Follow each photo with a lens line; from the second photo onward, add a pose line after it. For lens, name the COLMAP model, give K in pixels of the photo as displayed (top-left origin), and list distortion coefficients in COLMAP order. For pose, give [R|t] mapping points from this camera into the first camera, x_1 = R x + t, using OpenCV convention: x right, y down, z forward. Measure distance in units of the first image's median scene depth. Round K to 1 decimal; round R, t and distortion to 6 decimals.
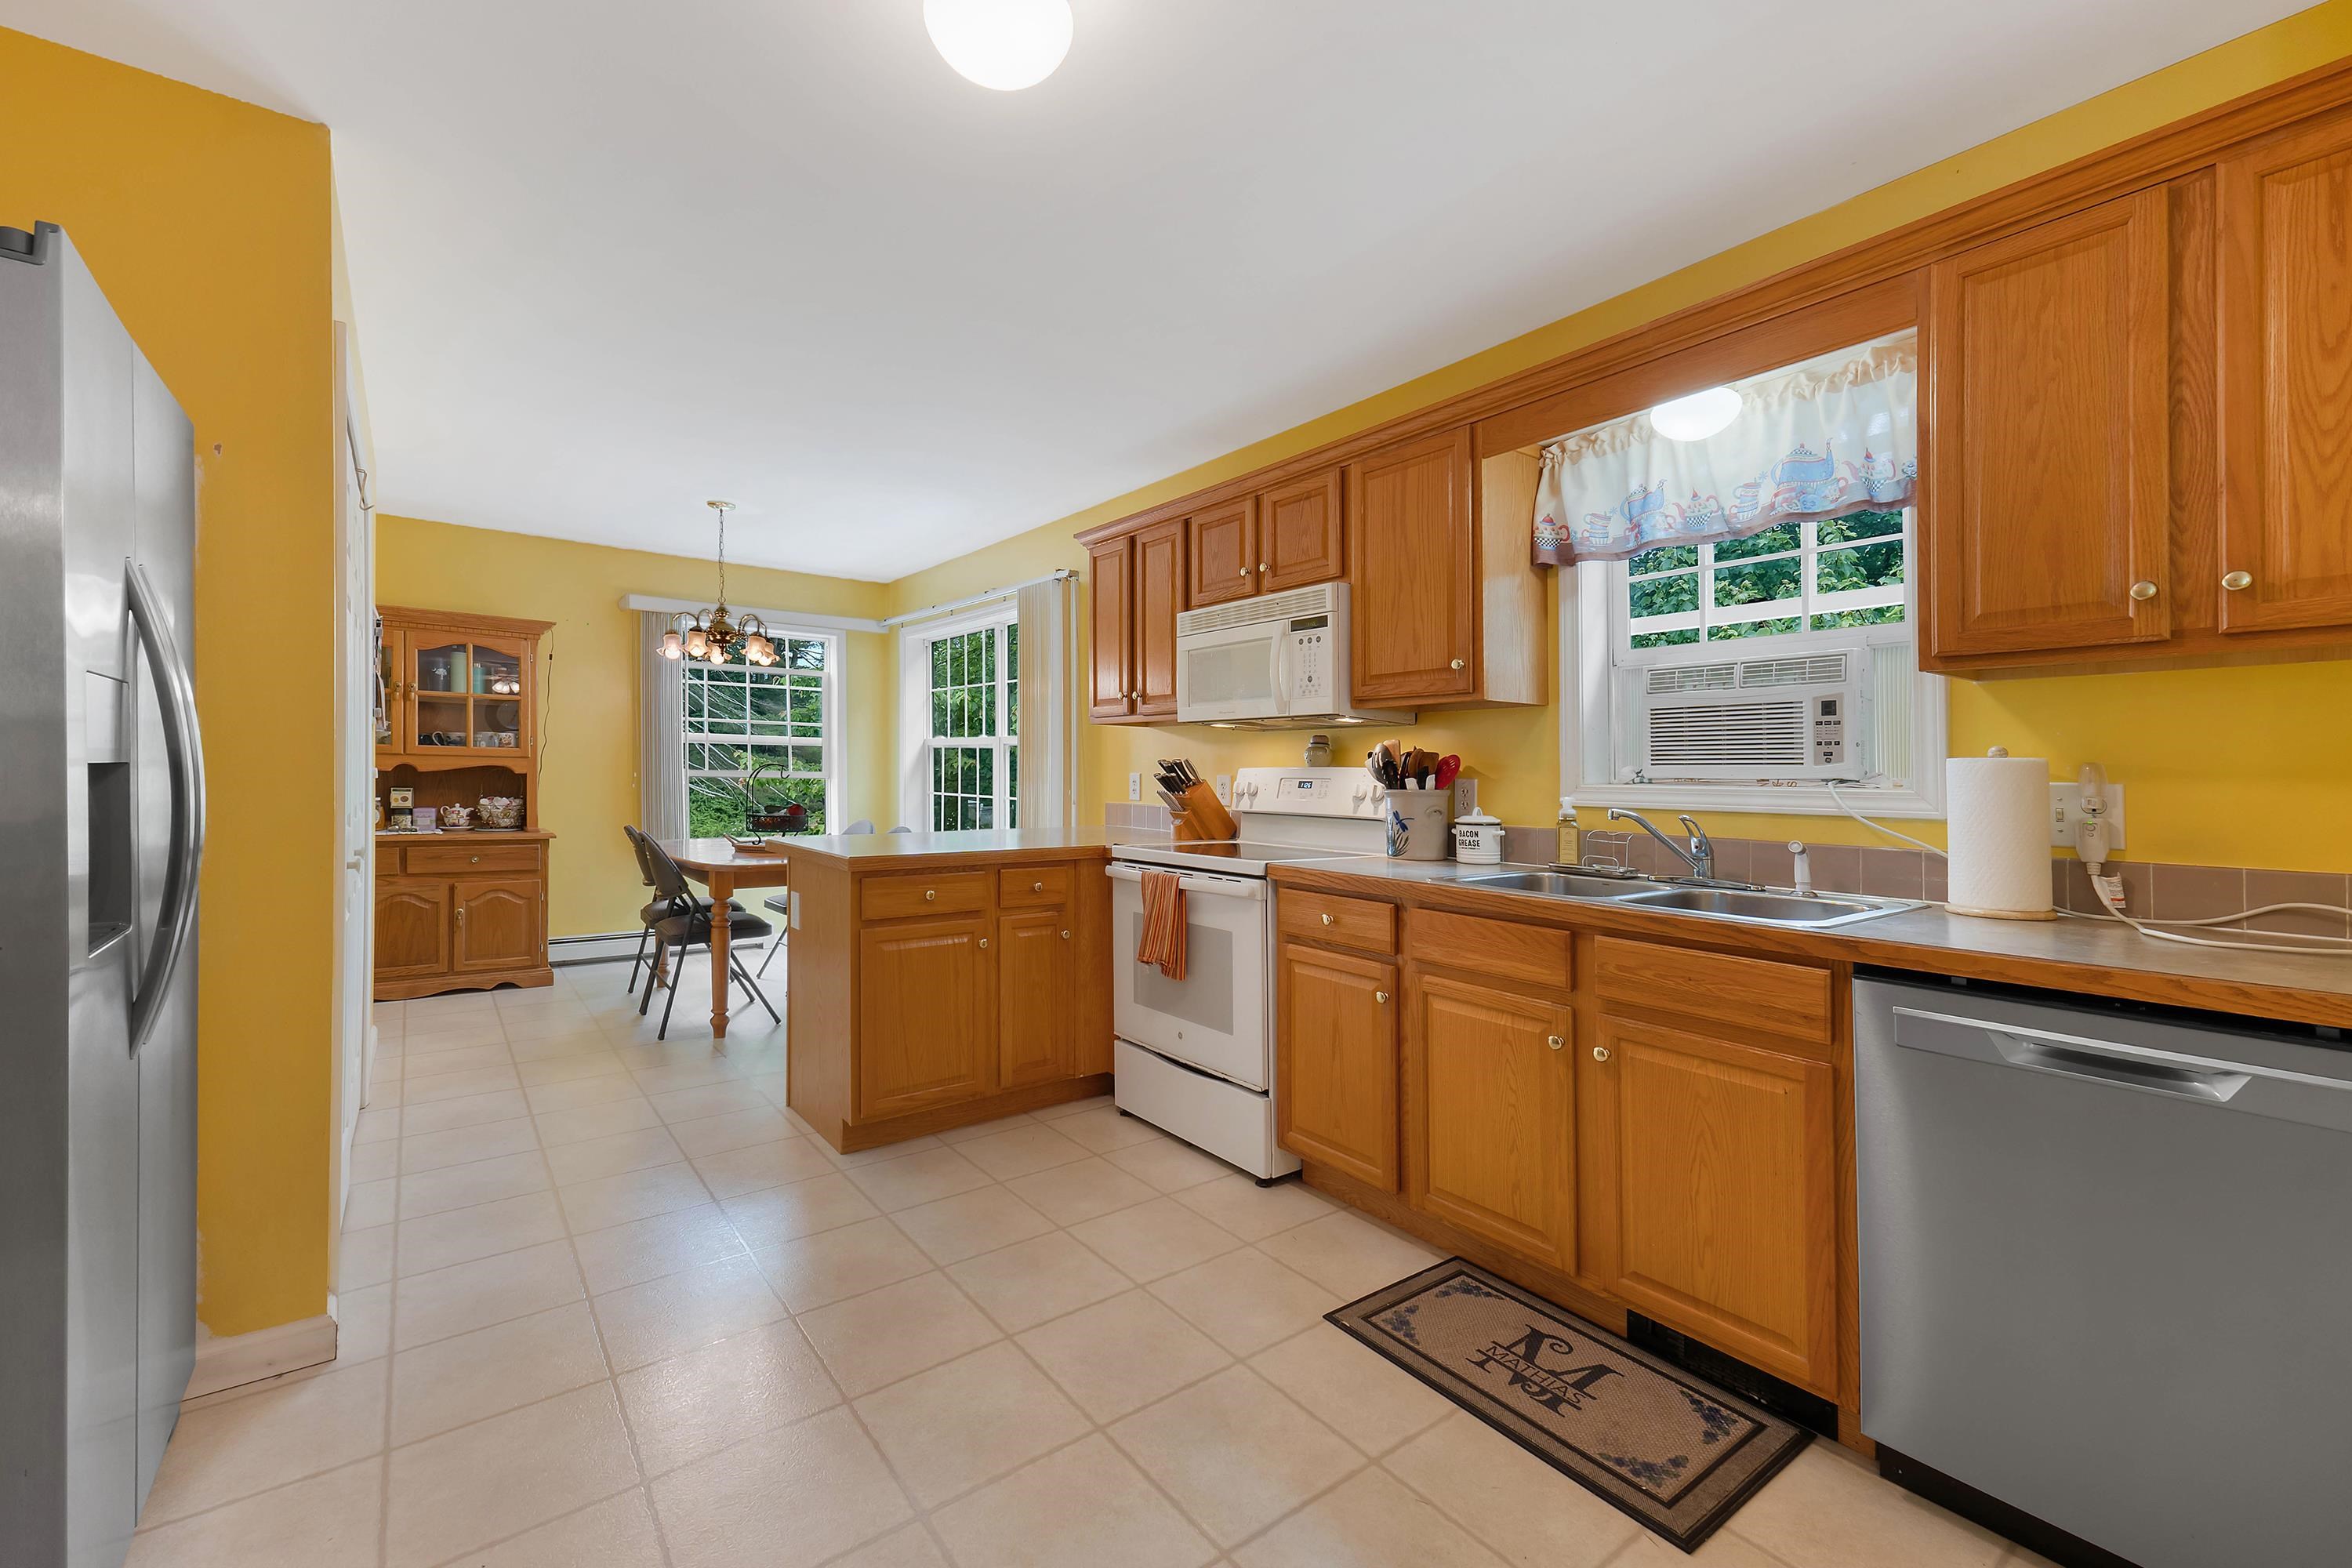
lens RADIAL K [[966.1, 0, 1178.0], [0, 966.1, 820.8], [0, 0, 1]] dist [0.011953, -0.000921]
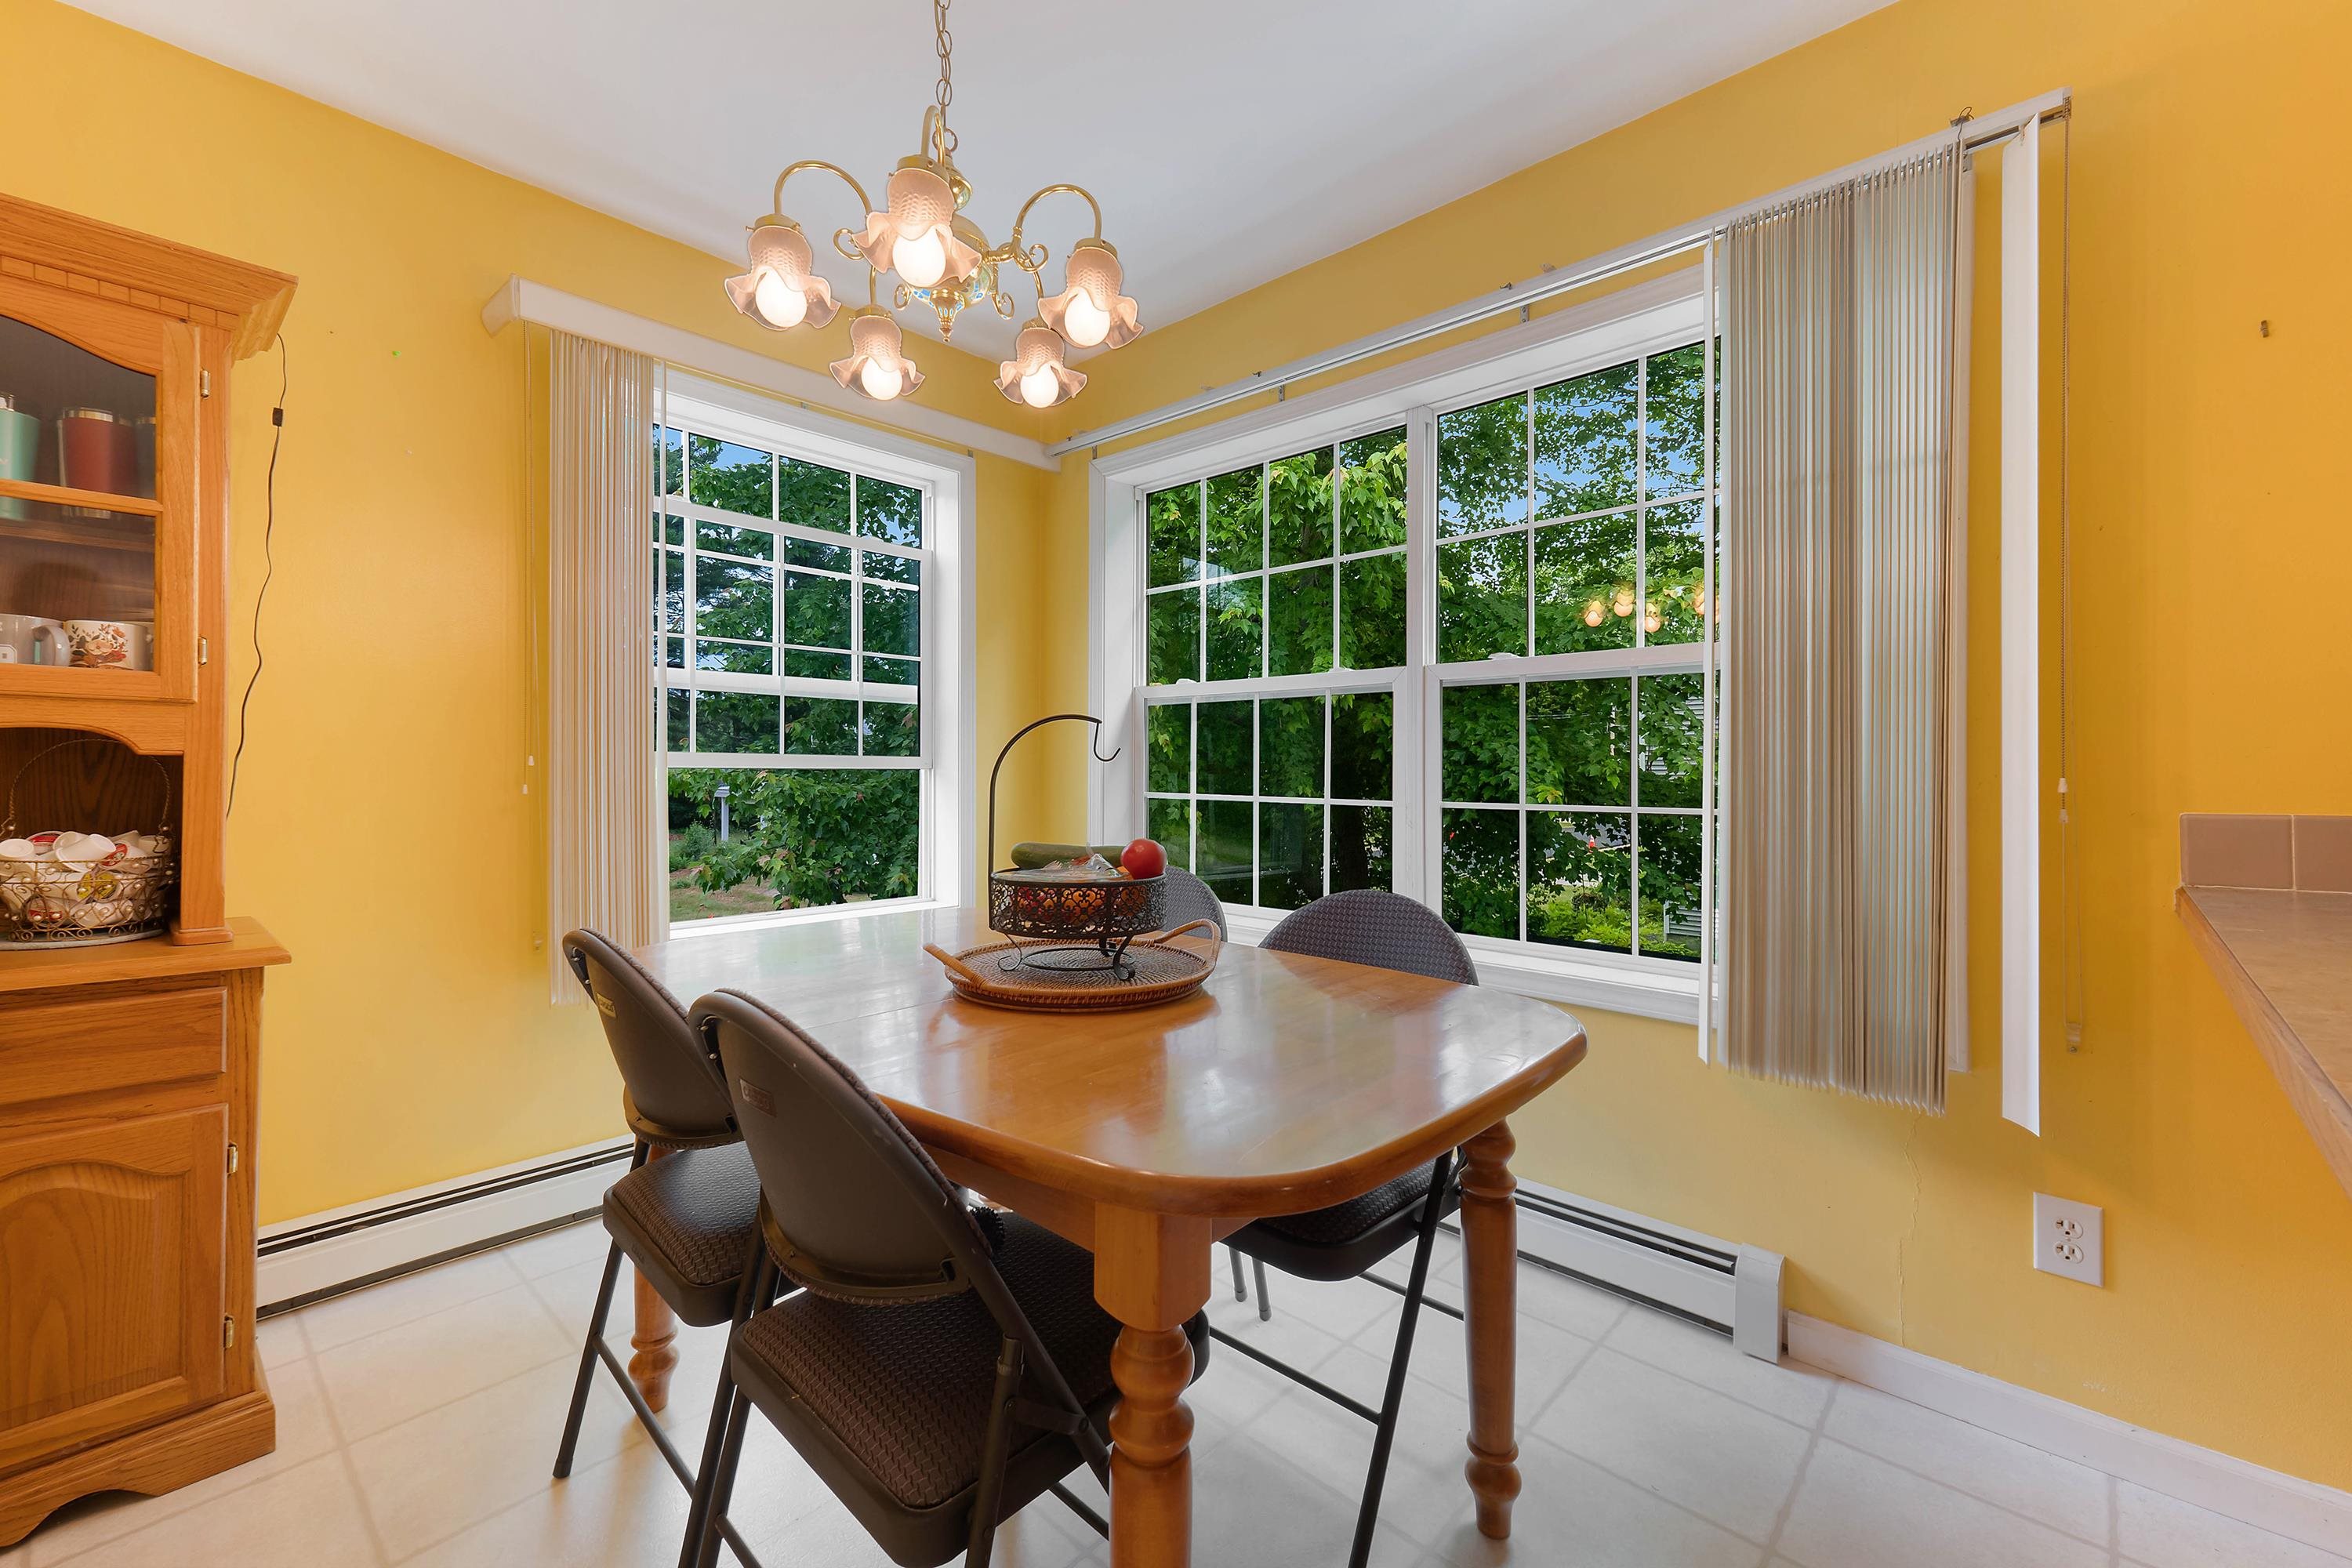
lens RADIAL K [[966.1, 0, 1175.8], [0, 966.1, 788.2], [0, 0, 1]] dist [0.011953, -0.000921]
pose [[0.986520, -0.018755, 0.162562, -0.392090], [0.024824, 0.999065, -0.035386, -0.018187], [-0.161746, 0.038945, 0.986064, 0.615434]]
